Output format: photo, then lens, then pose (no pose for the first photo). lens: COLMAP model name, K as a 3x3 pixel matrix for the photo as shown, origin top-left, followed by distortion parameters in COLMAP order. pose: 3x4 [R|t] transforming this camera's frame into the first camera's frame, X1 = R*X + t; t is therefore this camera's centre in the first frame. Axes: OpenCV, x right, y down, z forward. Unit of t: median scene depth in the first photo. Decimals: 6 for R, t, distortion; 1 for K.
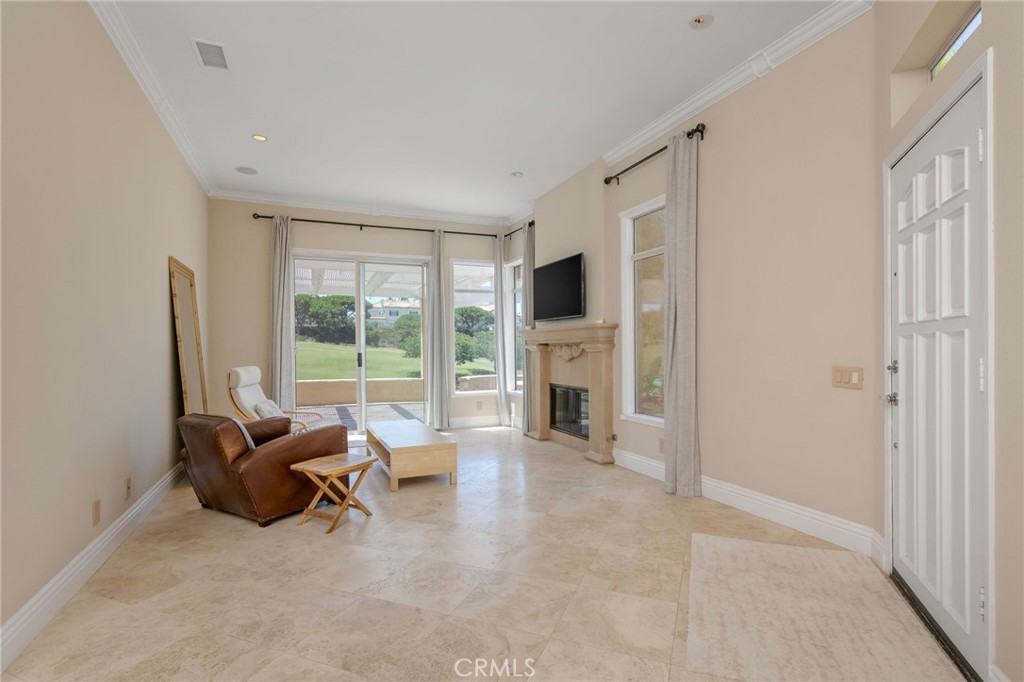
lens RADIAL K [[502.8, 0, 511.2], [0, 502.8, 345.7], [0, 0, 1]] dist [-0.000027, 0.000001]
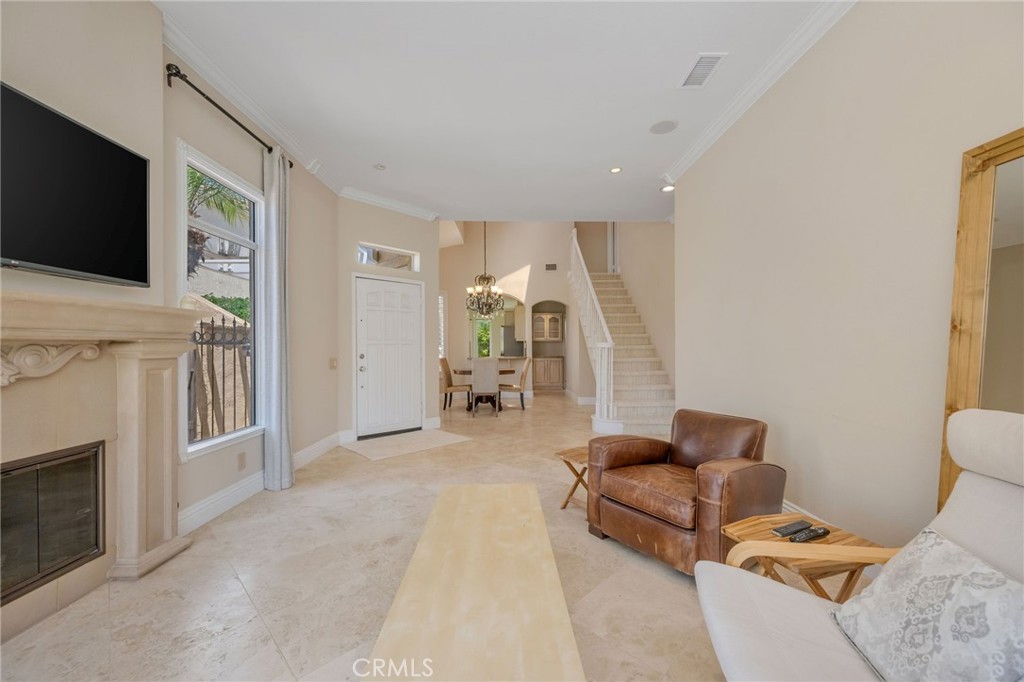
lens RADIAL K [[421.0, 0, 510.1], [0, 421.0, 345.6], [0, 0, 1]] dist [-0.000225, -0.000028]
pose [[-0.924830, 0.002747, 0.380372, -0.351735], [0.002435, 0.999996, -0.001303, 0.000376], [-0.380374, -0.000279, -0.924833, 1.273038]]
